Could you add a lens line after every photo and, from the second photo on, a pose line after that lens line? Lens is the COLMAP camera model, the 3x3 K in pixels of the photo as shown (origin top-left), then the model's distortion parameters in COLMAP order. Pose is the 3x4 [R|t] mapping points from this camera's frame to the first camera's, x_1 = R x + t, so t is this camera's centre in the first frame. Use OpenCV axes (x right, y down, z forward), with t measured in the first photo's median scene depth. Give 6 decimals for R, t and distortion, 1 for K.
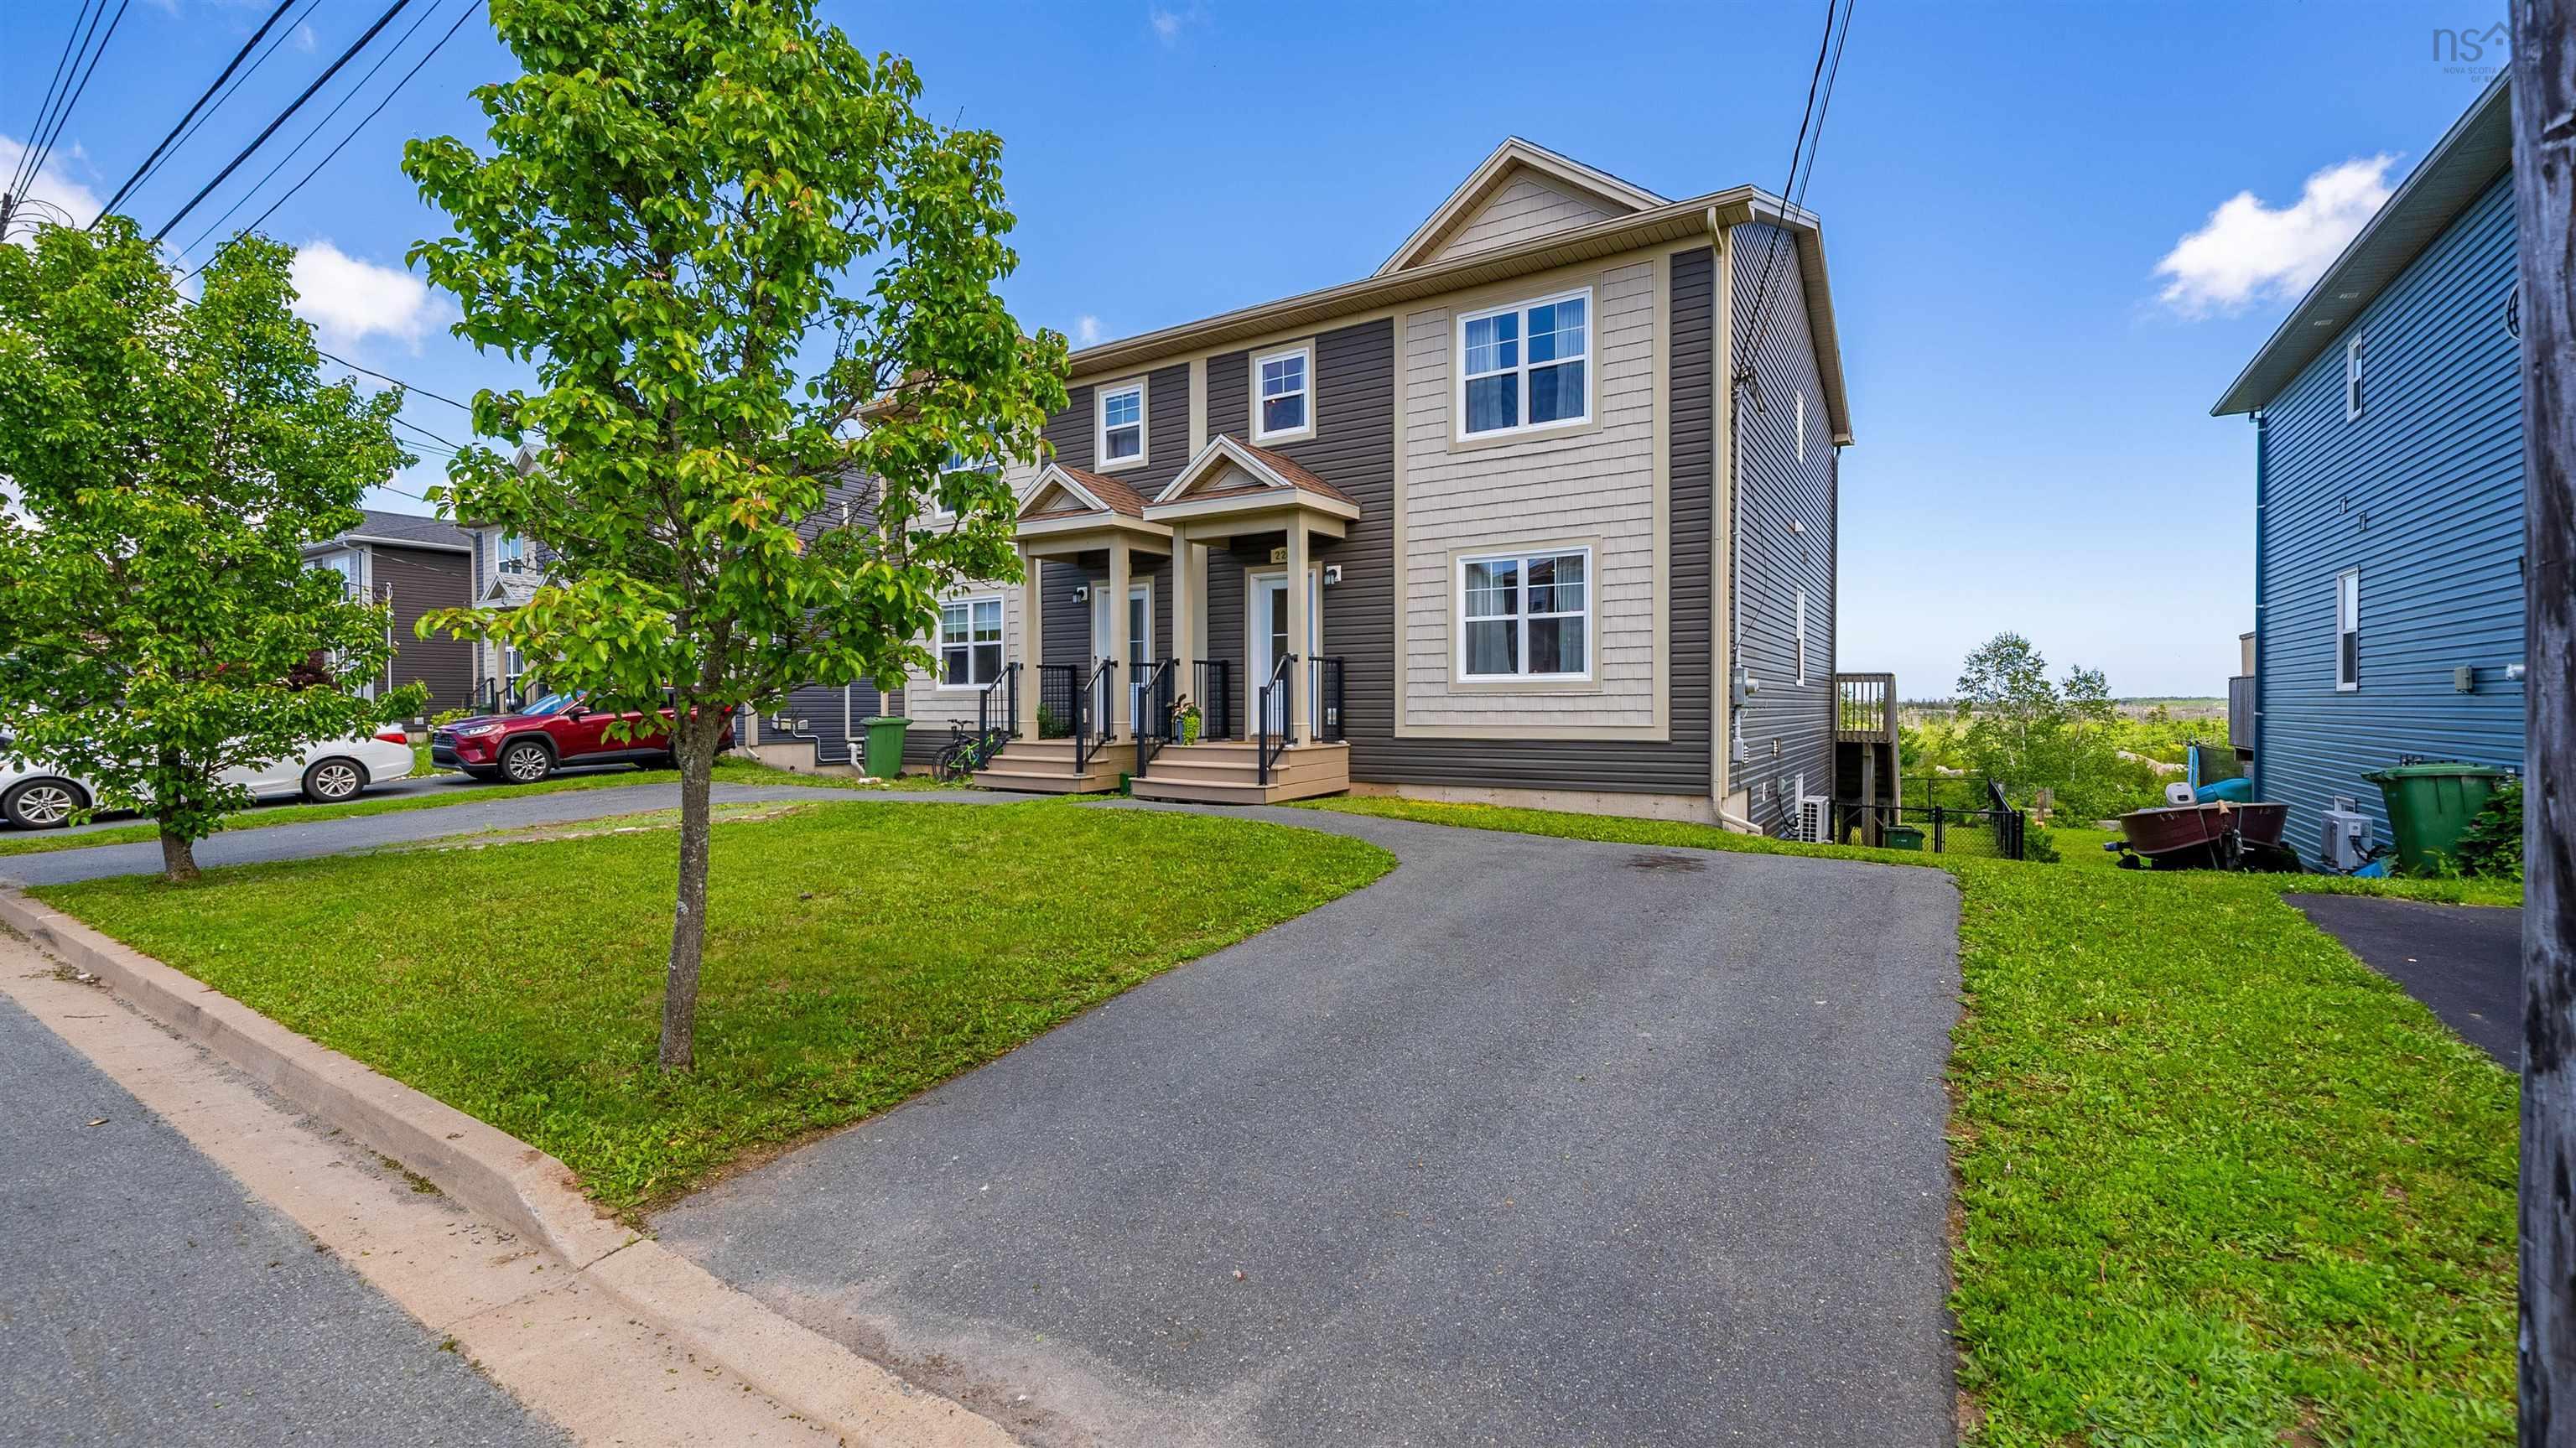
lens RADIAL K [[1055.6, 0, 1284.5], [0, 1055.6, 717.4], [0, 0, 1]] dist [0.000970, 0.000045]
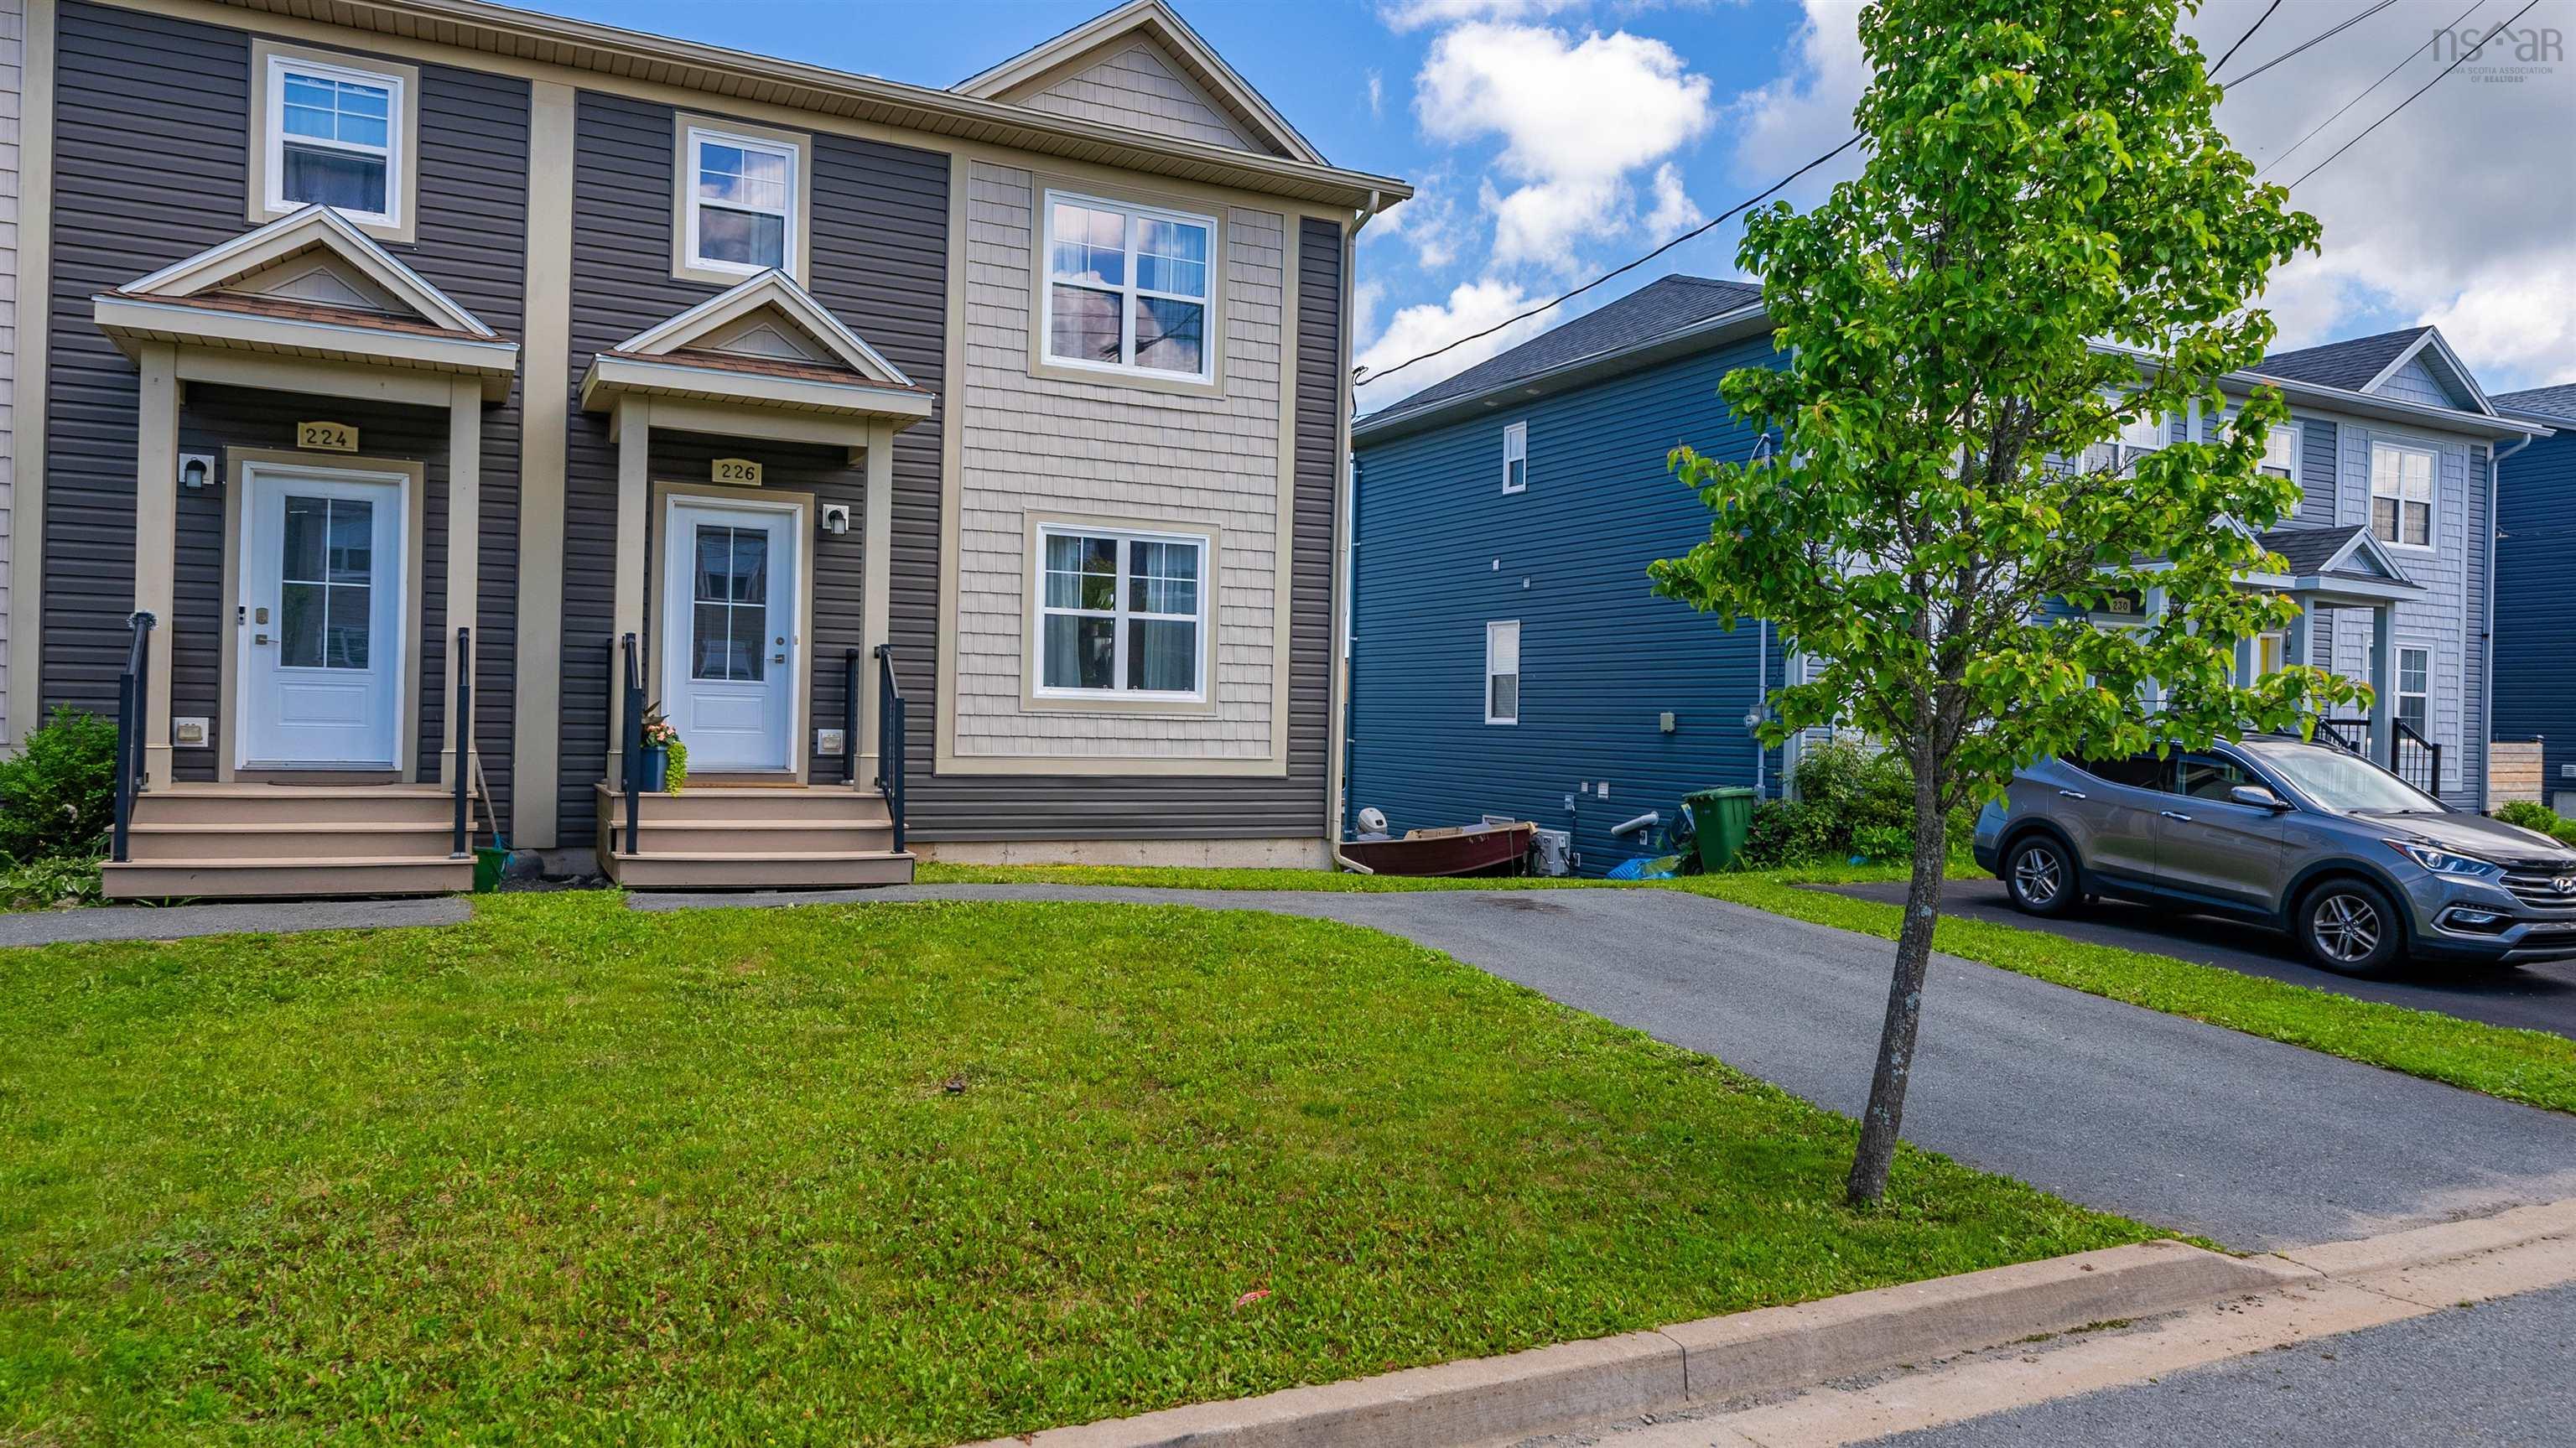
lens RADIAL K [[1657.8, 0, 1283.7], [0, 1657.8, 723.3], [0, 0, 1]] dist [-0.003653, 0.000133]
pose [[0.513136, 0.015492, 0.858168, -0.743975], [-0.013549, 0.999859, -0.009948, -0.006640], [-0.858201, -0.006523, 0.513273, 0.286041]]
